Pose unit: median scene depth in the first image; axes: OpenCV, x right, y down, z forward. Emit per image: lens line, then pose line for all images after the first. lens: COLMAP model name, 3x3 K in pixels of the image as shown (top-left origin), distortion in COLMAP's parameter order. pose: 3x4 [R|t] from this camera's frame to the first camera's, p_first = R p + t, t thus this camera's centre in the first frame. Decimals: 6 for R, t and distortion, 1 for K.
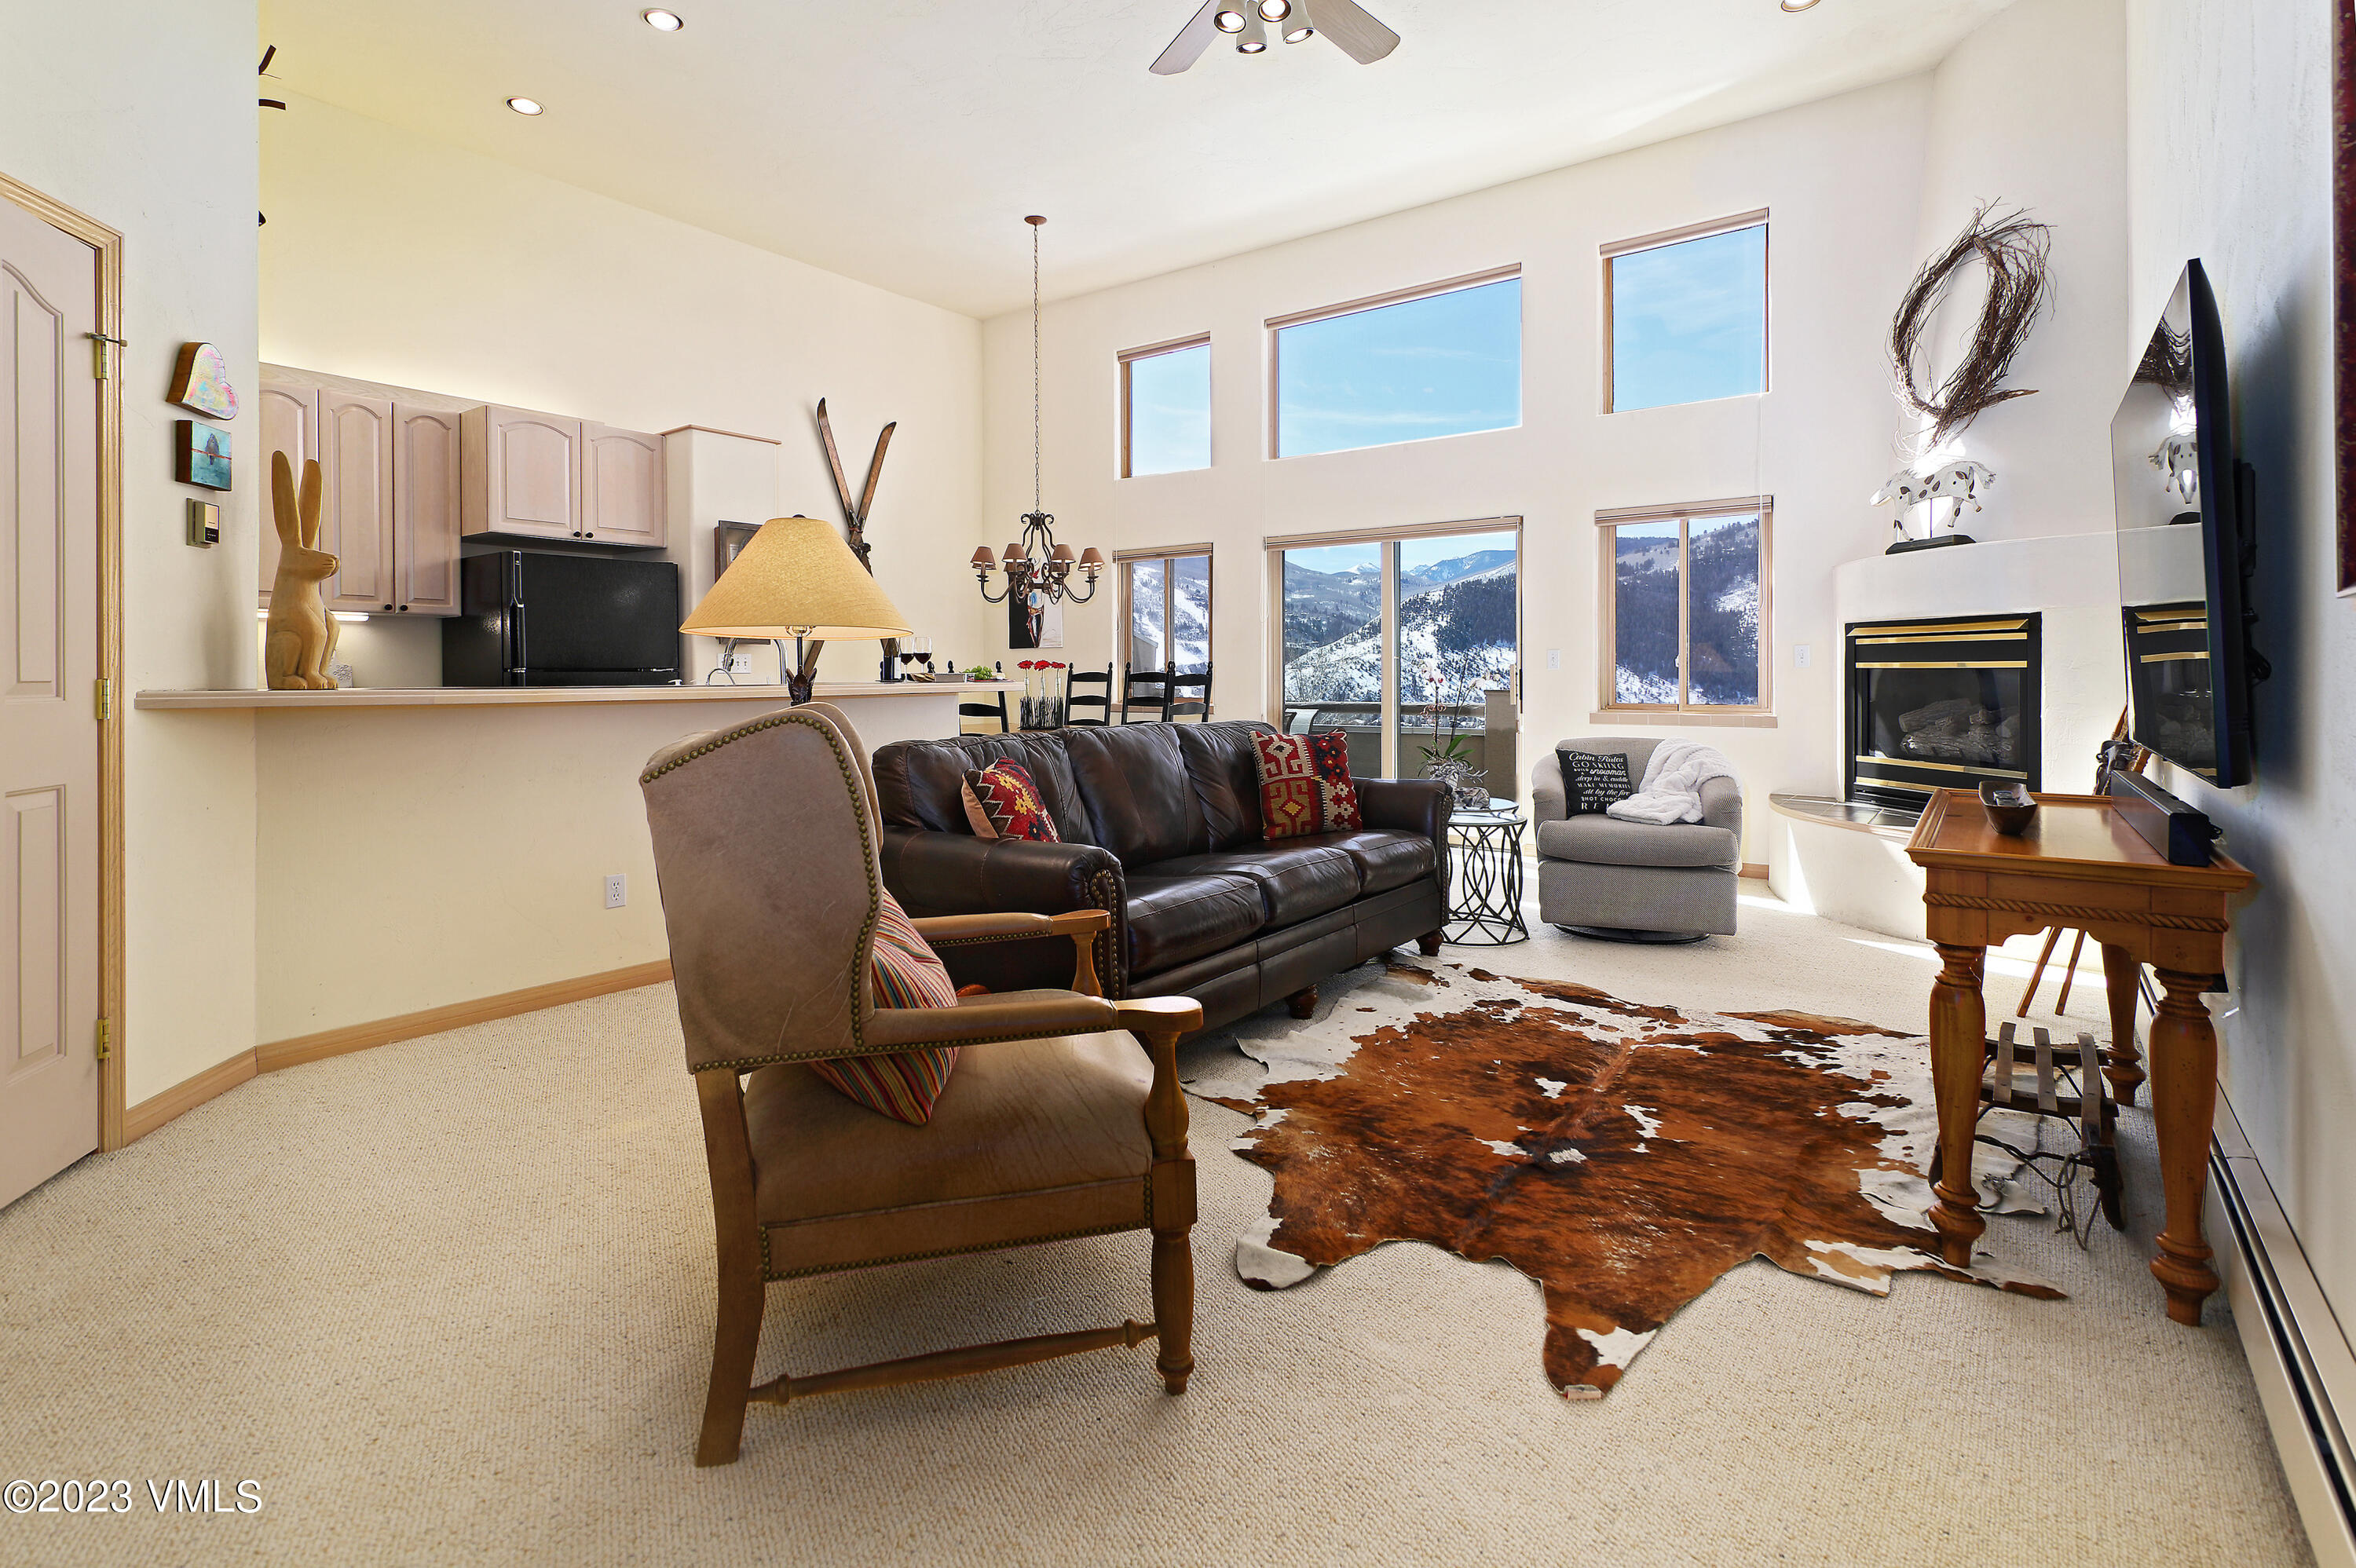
lens RADIAL K [[1177.8, 0, 1088.5], [0, 1177.8, 686.6], [0, 0, 1]] dist [-0.015664, -0.003996]
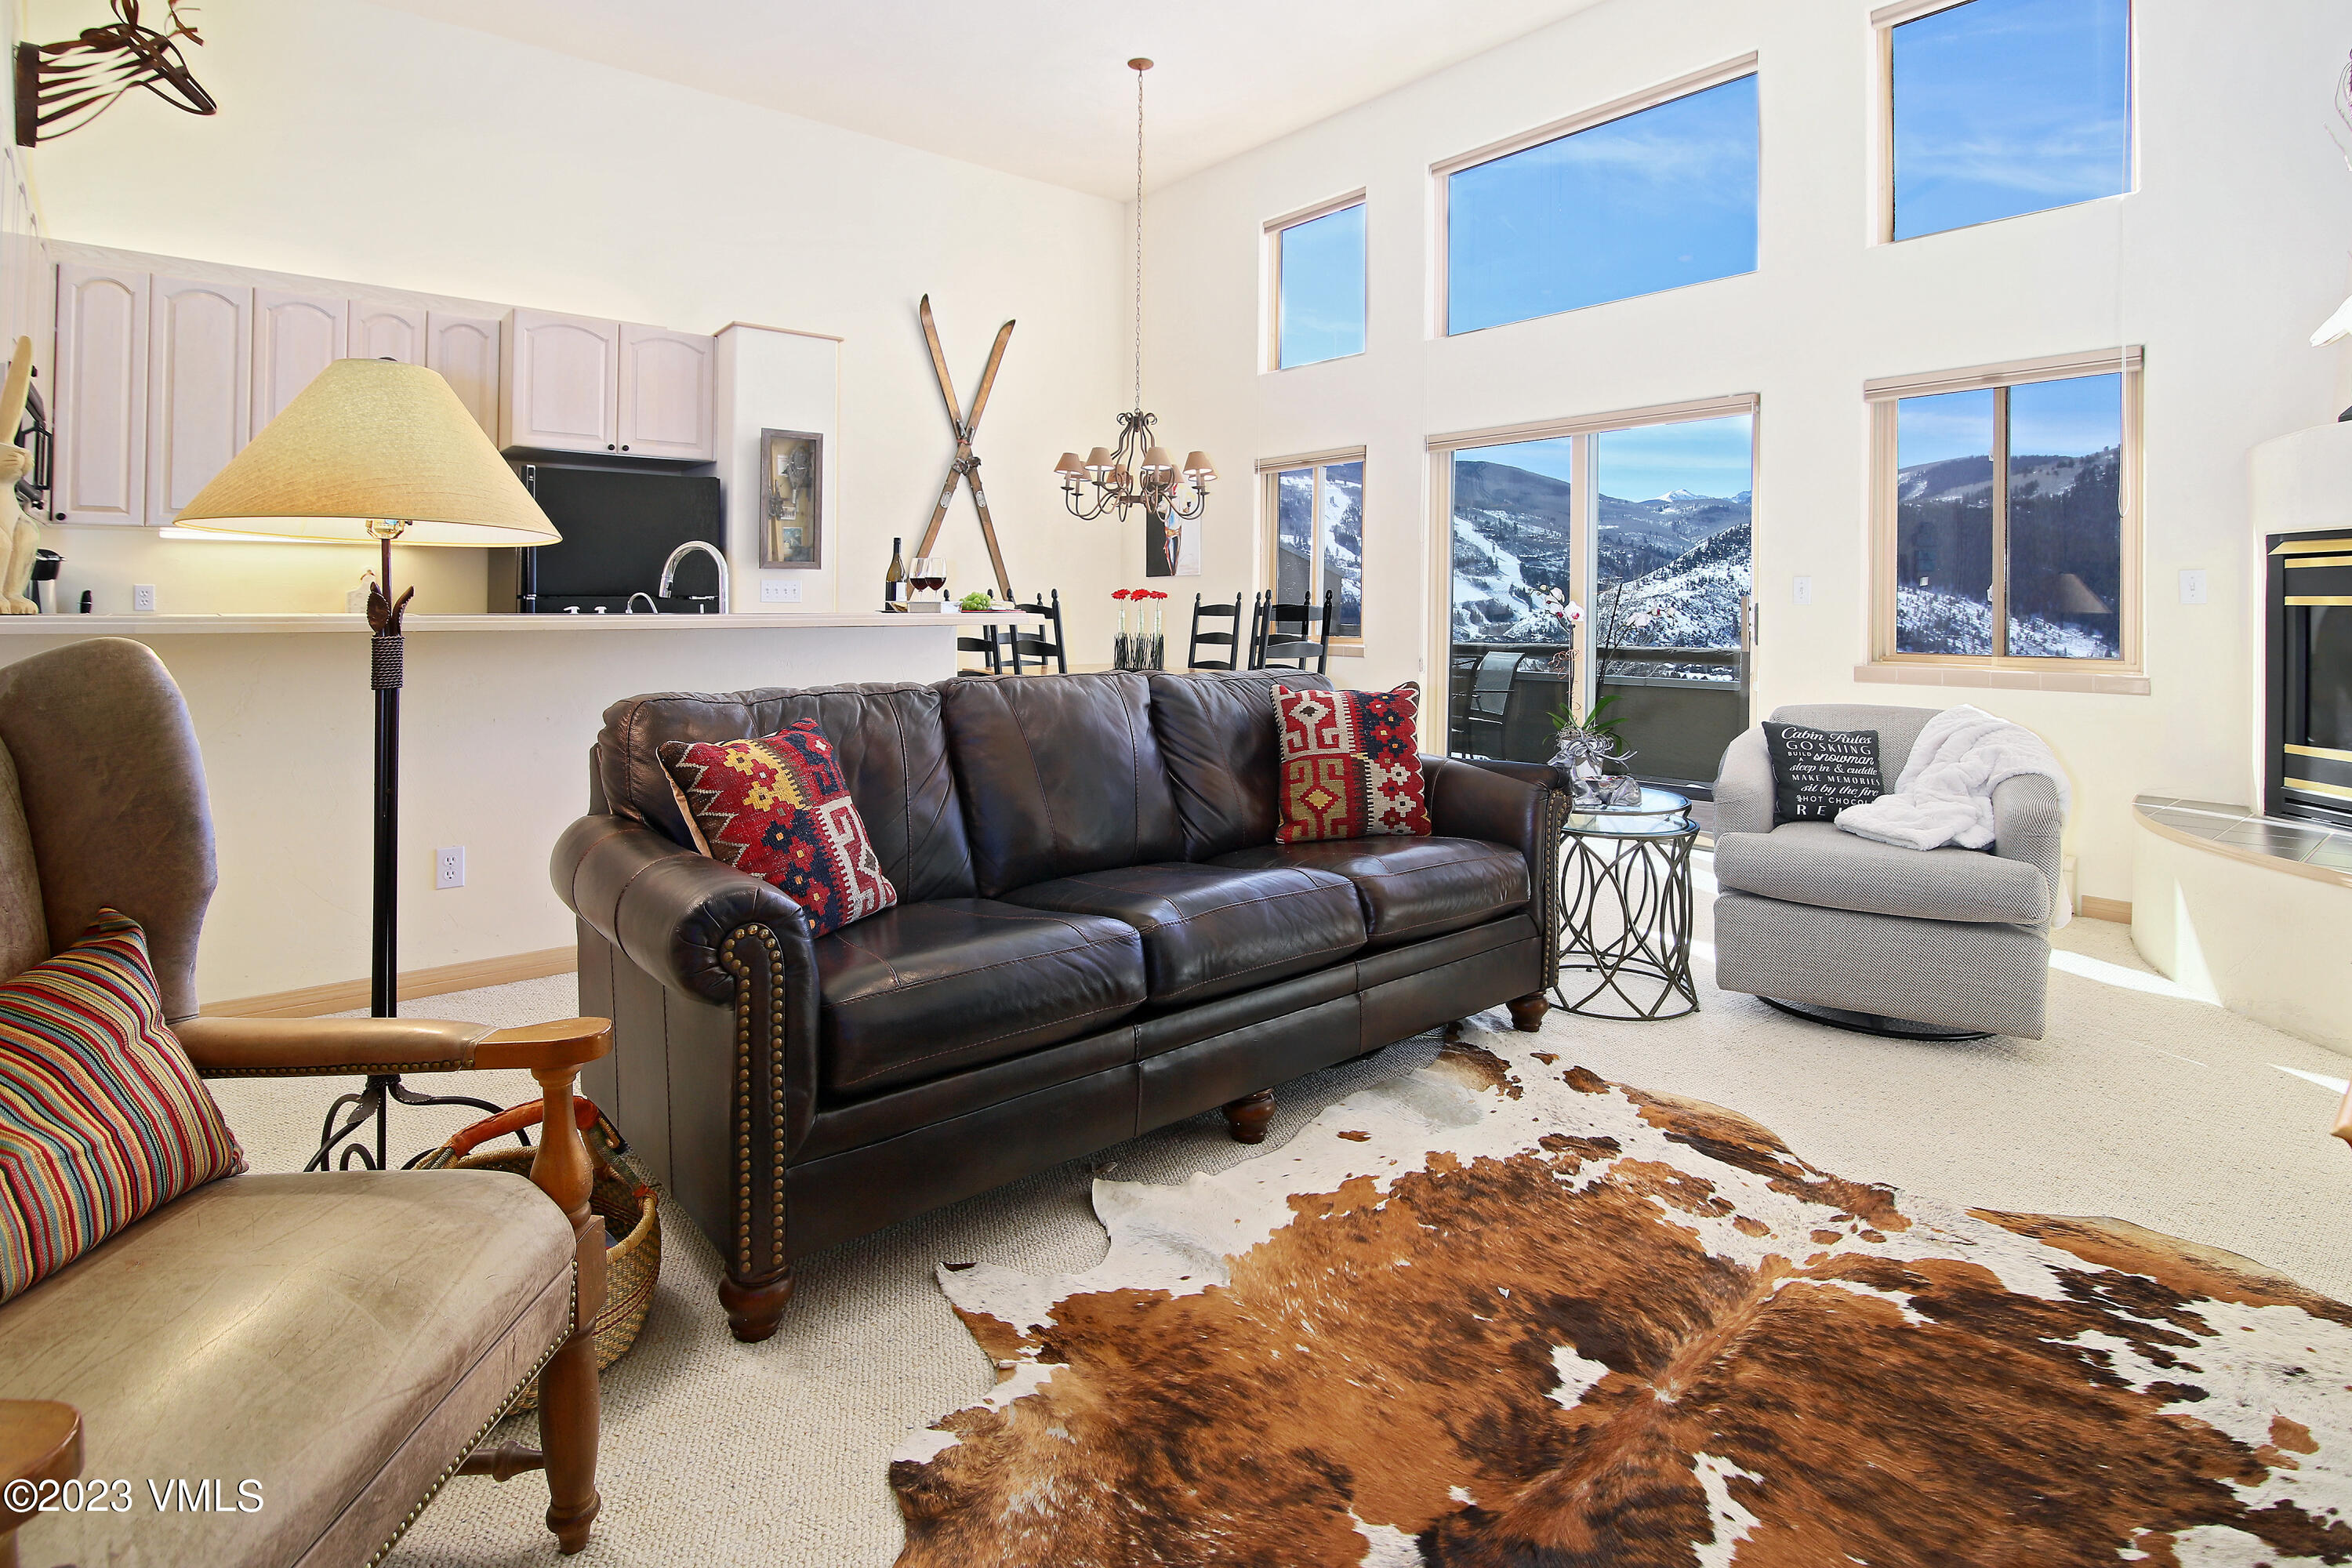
lens RADIAL K [[1176.0, 0, 1120.9], [0, 1176.0, 620.3], [0, 0, 1]] dist [-0.015664, -0.003996]
pose [[0.975676, 0.011605, -0.218909, 0.208068], [-0.011648, 0.999932, 0.001095, -0.001829], [0.218907, 0.001482, 0.975745, 0.295815]]
